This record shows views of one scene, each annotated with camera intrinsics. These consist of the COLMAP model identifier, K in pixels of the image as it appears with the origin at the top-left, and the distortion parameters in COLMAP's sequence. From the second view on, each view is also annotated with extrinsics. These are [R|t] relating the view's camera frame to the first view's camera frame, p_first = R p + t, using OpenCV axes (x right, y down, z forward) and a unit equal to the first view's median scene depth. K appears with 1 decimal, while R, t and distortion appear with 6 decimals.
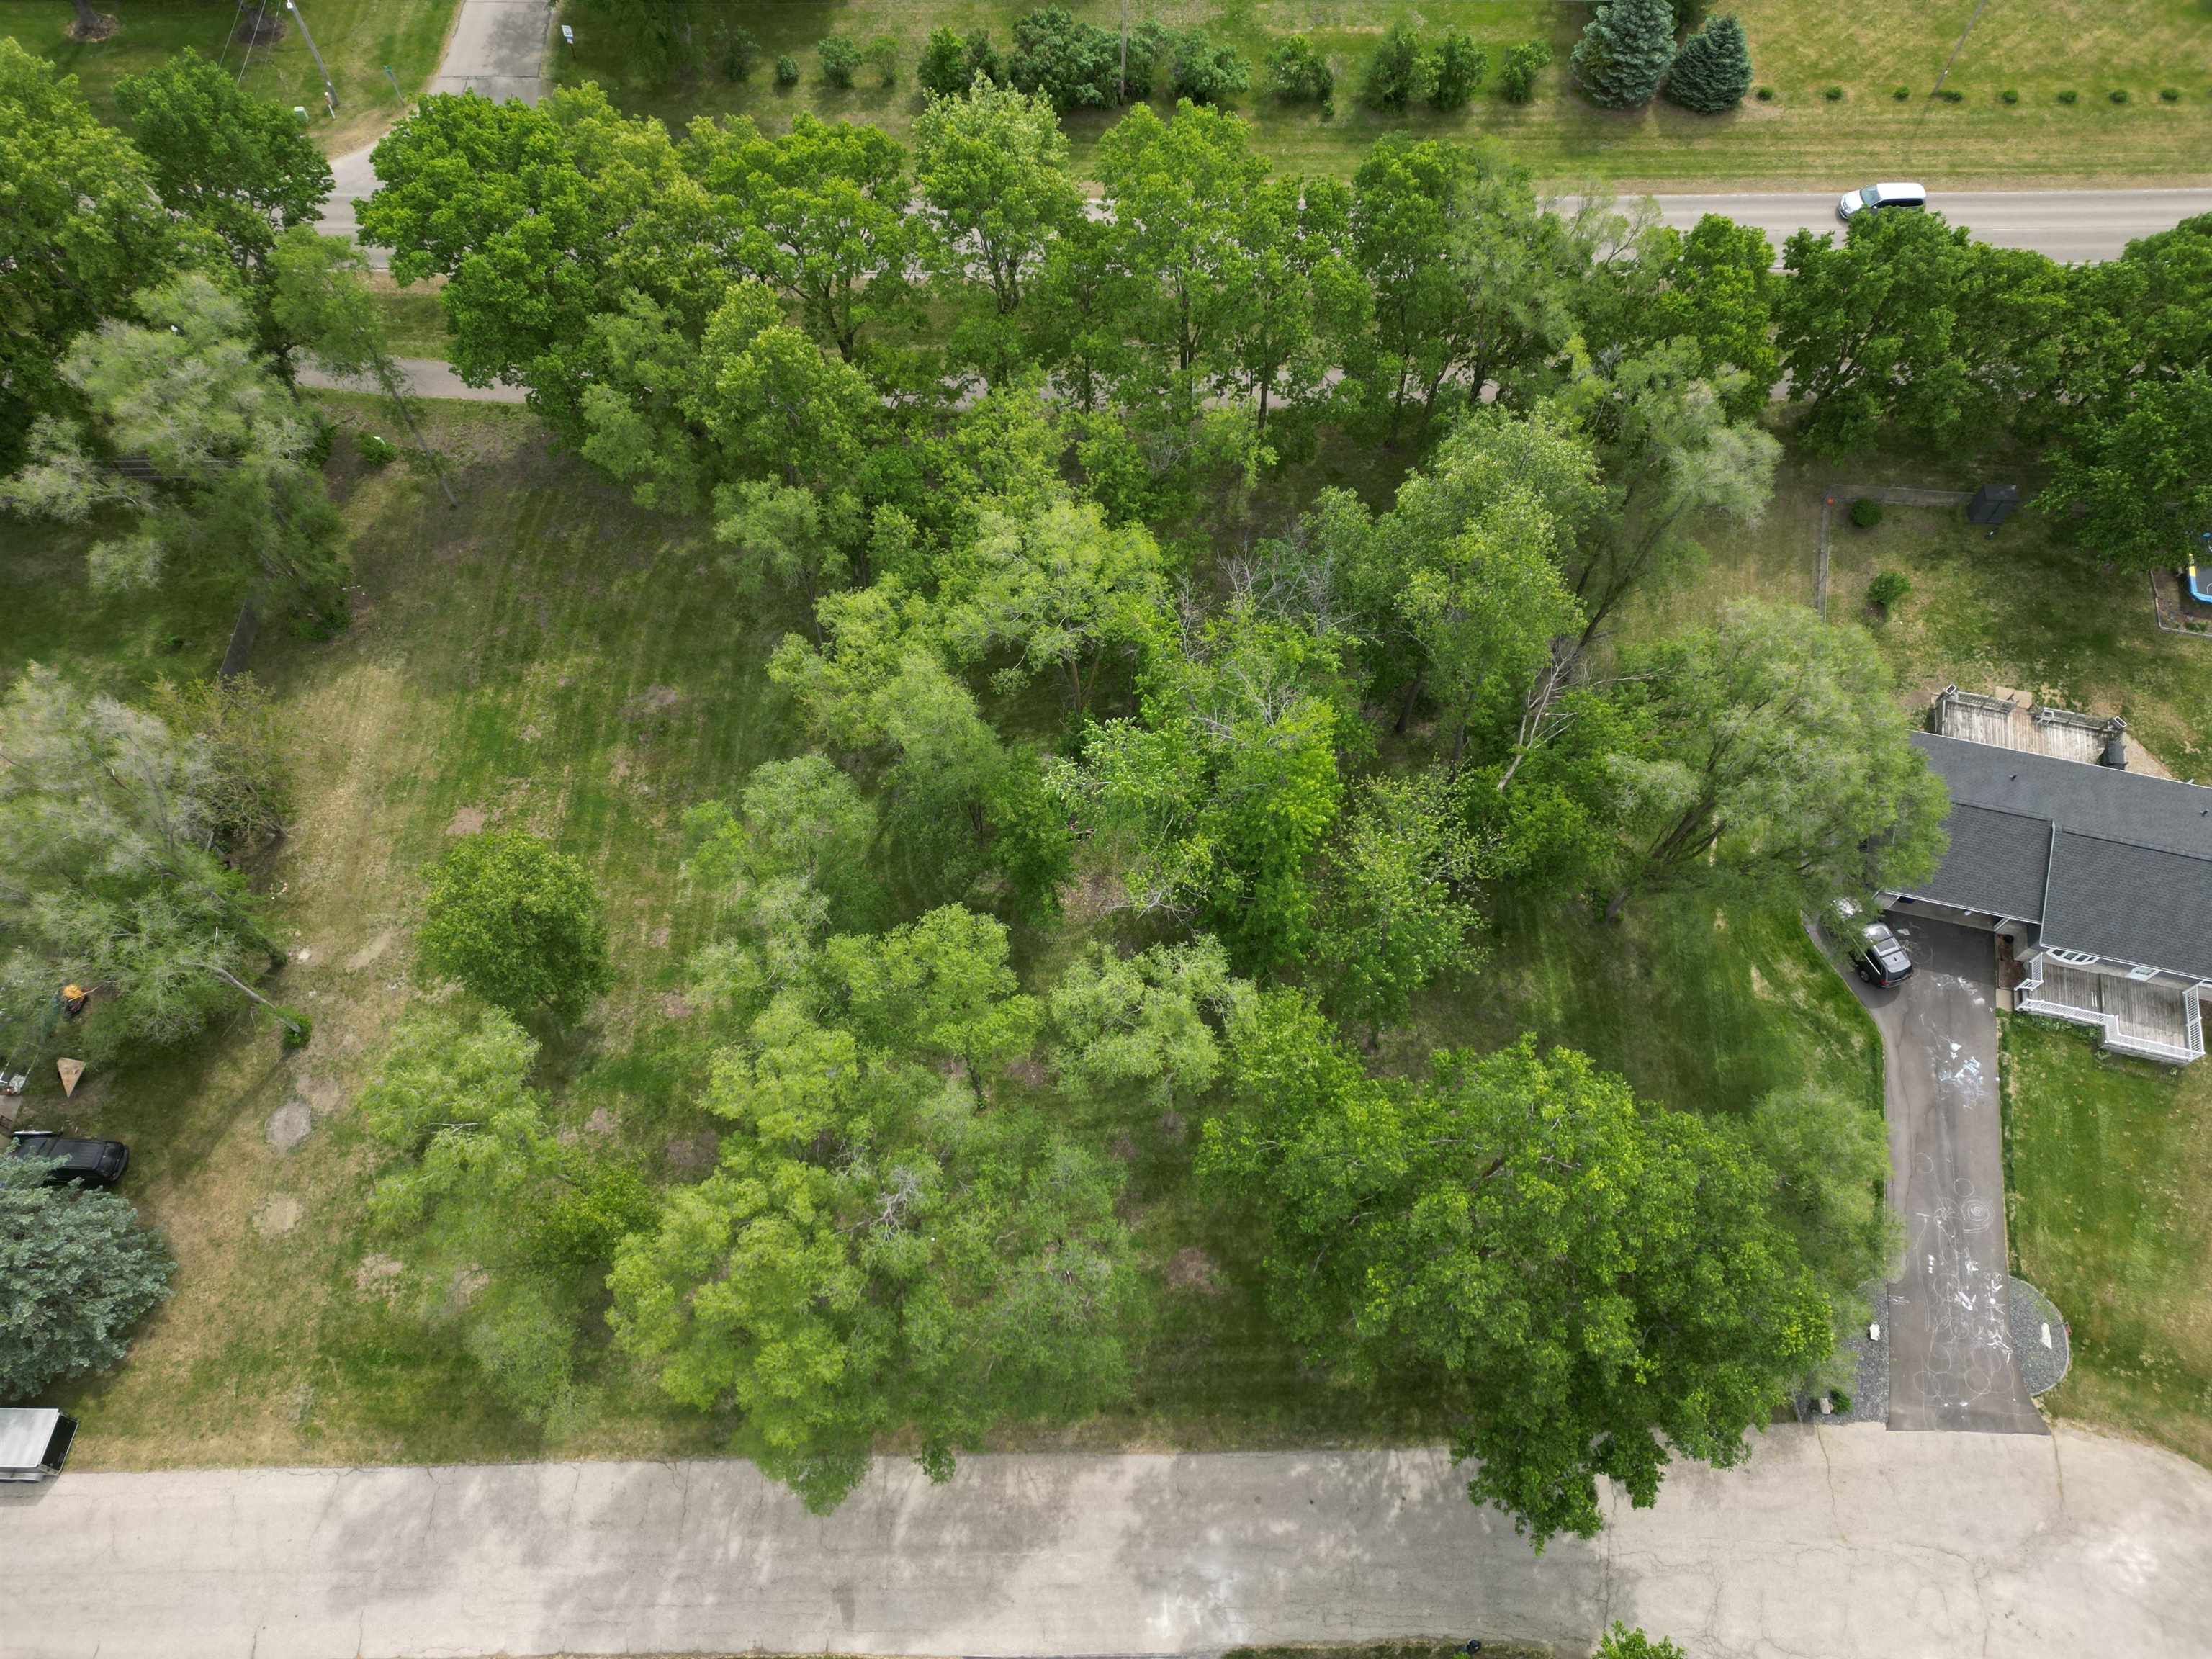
lens RADIAL K [[1535.6, 0, 1103.1], [0, 1535.6, 831.6], [0, 0, 1]] dist [0.081580, -0.081305]
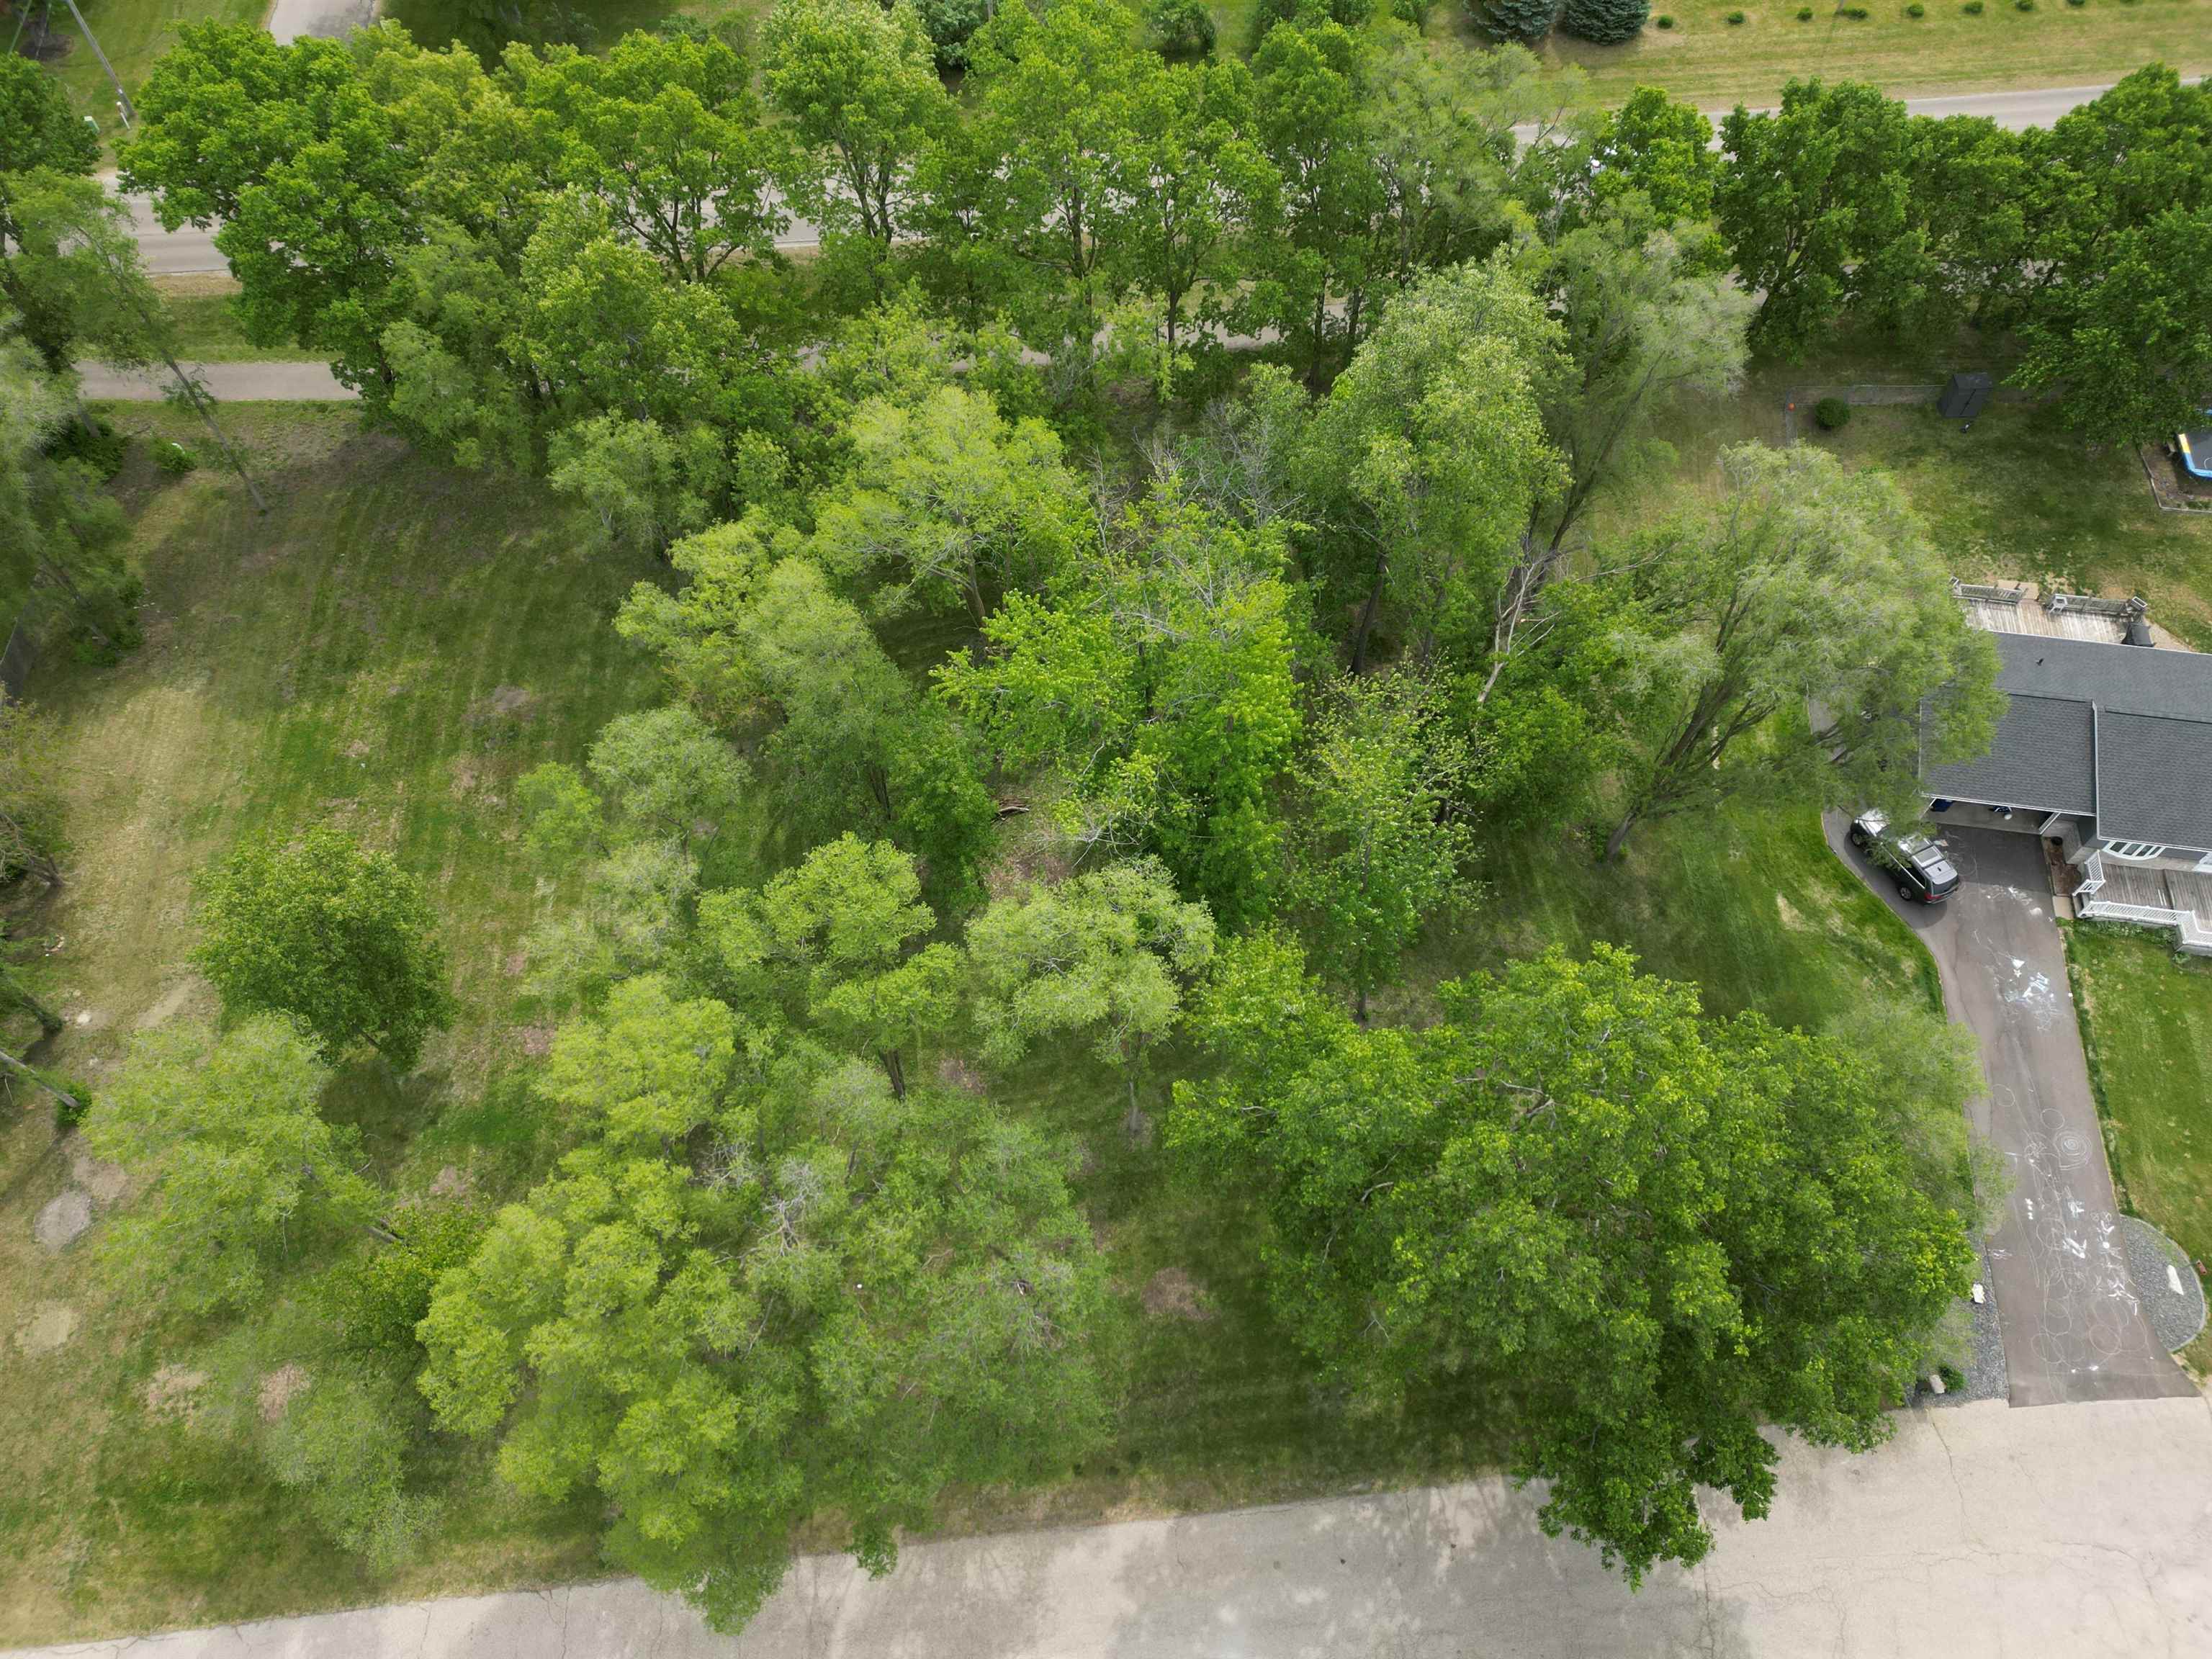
lens RADIAL K [[1535.6, 0, 1103.1], [0, 1535.6, 831.6], [0, 0, 1]] dist [0.081580, -0.081305]
pose [[0.996074, -0.077067, 0.043556, 0.002537], [0.079886, 0.994537, -0.067183, 0.084715], [-0.038140, 0.070399, 0.996790, 0.144980]]
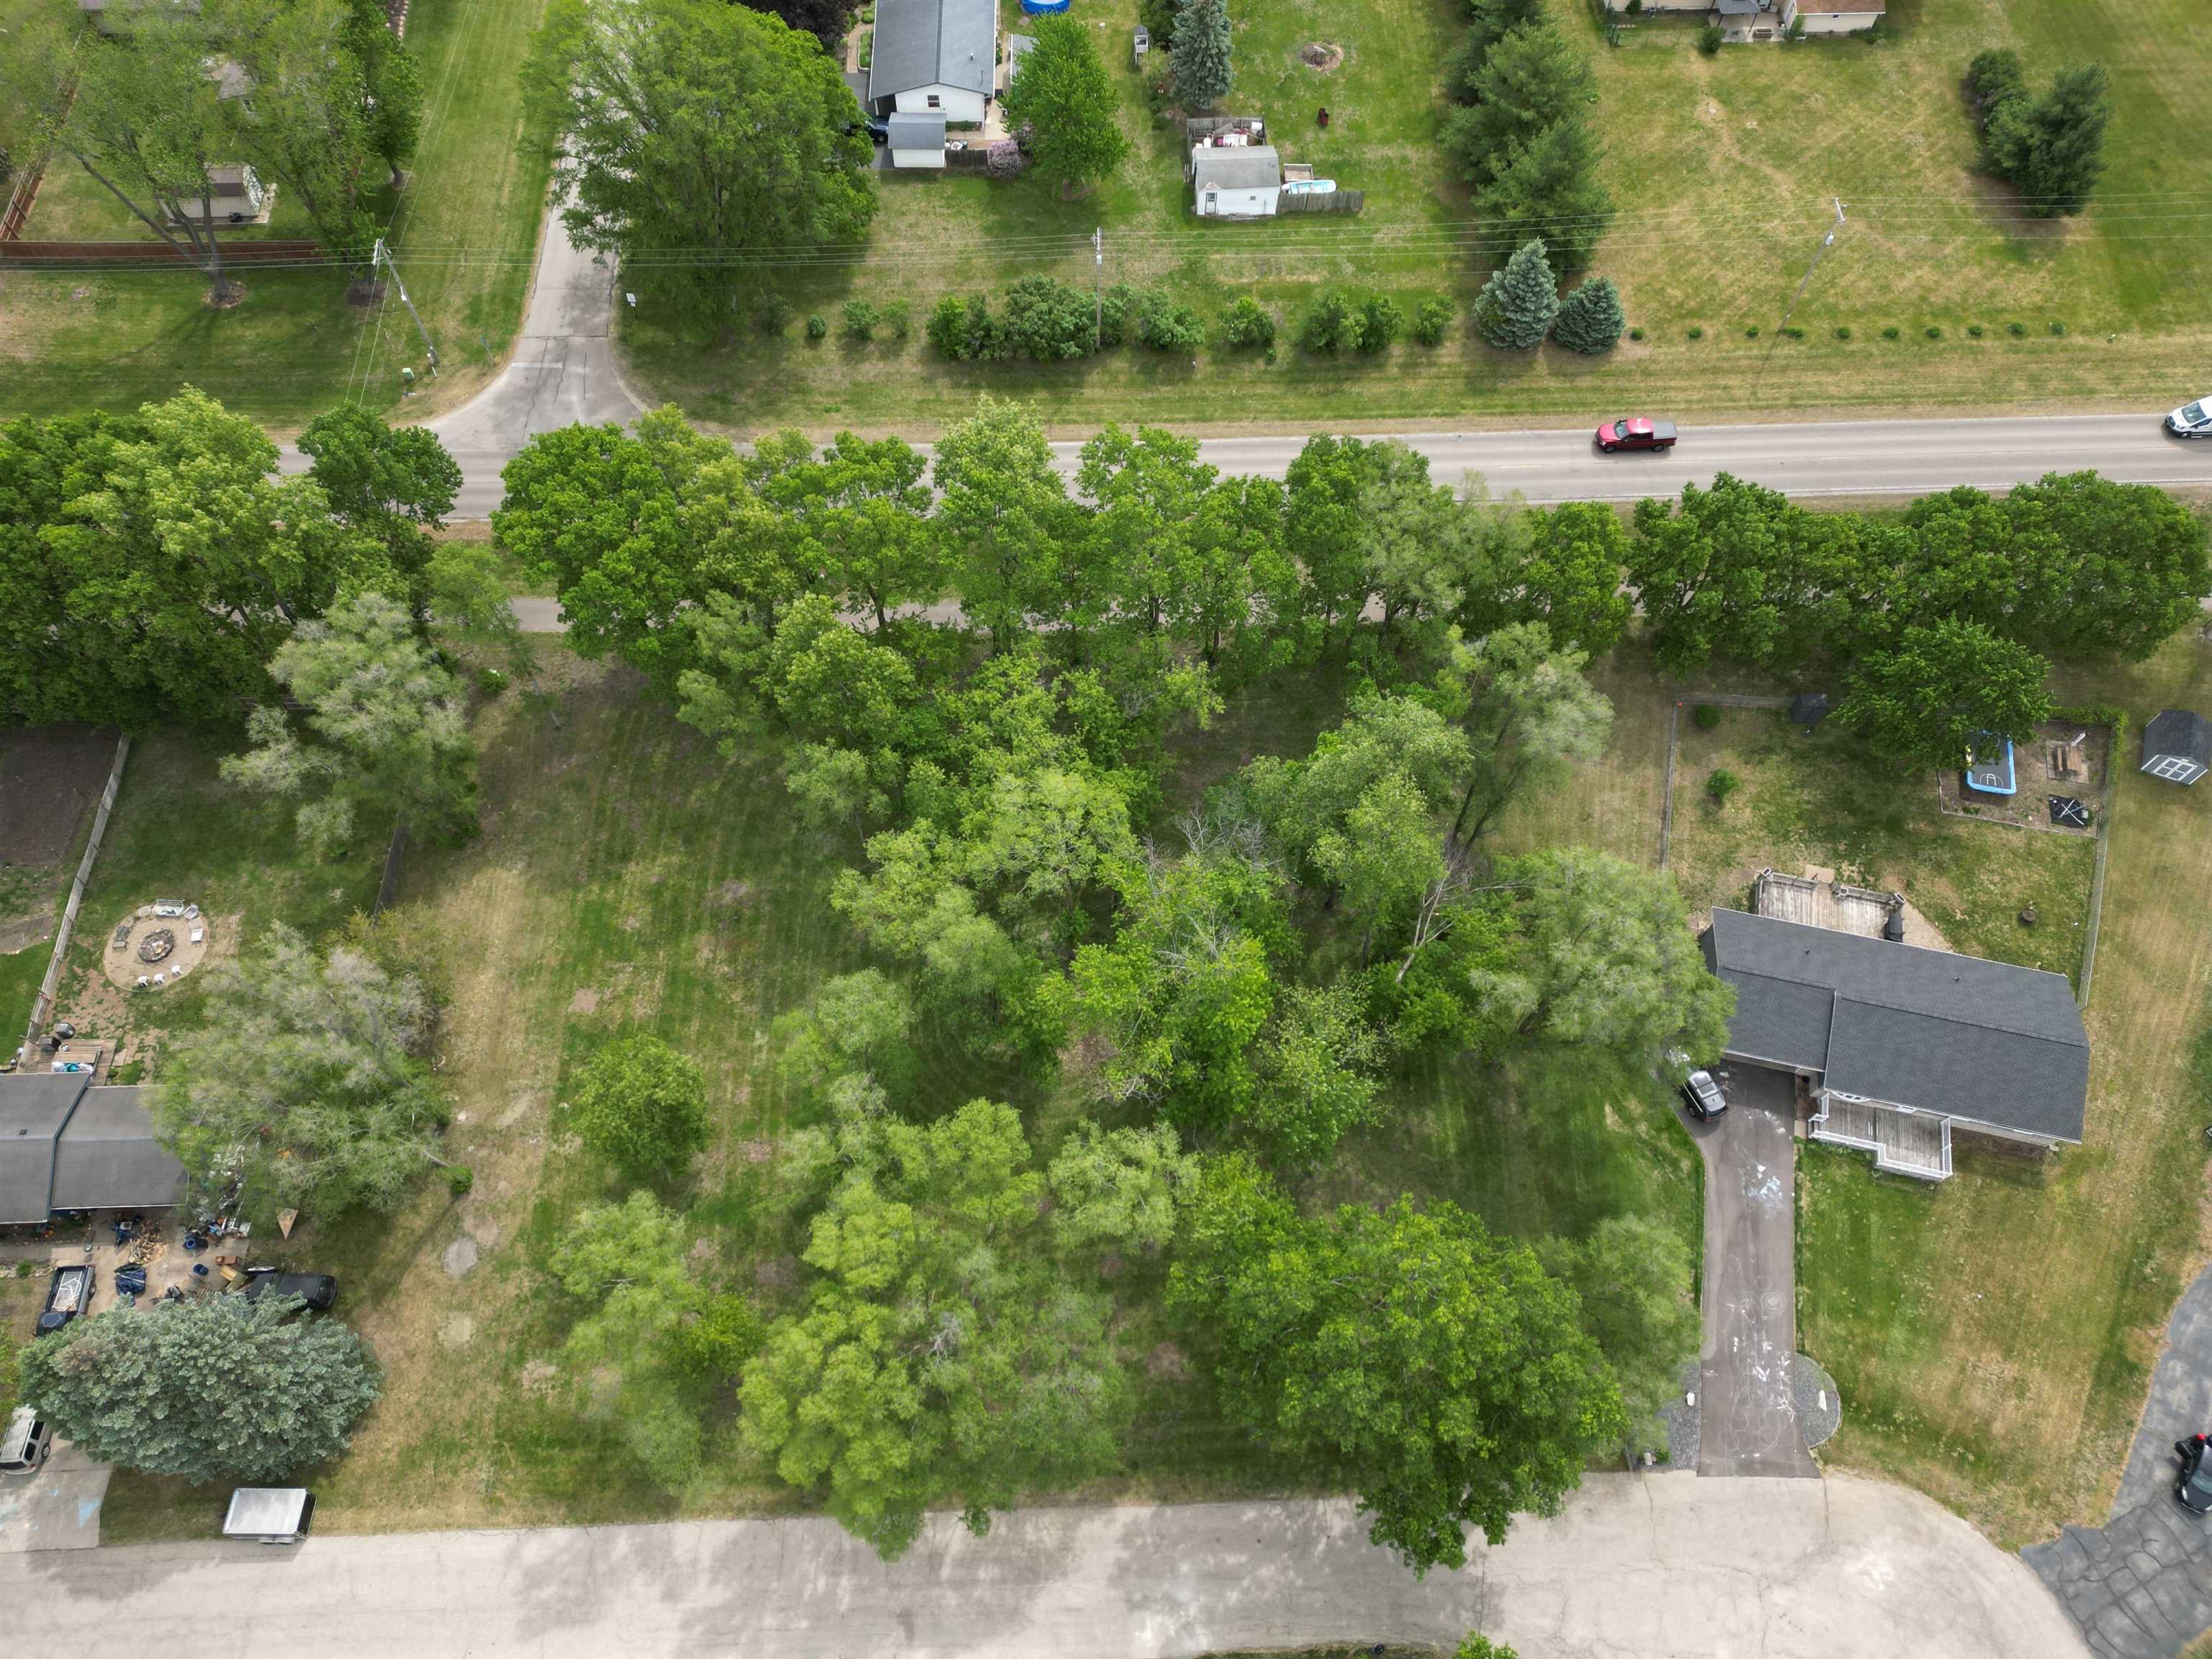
lens RADIAL K [[1535.6, 0, 1103.1], [0, 1535.6, 831.6], [0, 0, 1]] dist [0.081580, -0.081305]
pose [[0.999840, -0.017289, 0.004606, 0.005973], [0.017274, 0.999845, 0.003406, -0.156016], [-0.004664, -0.003326, 0.999984, -0.278994]]
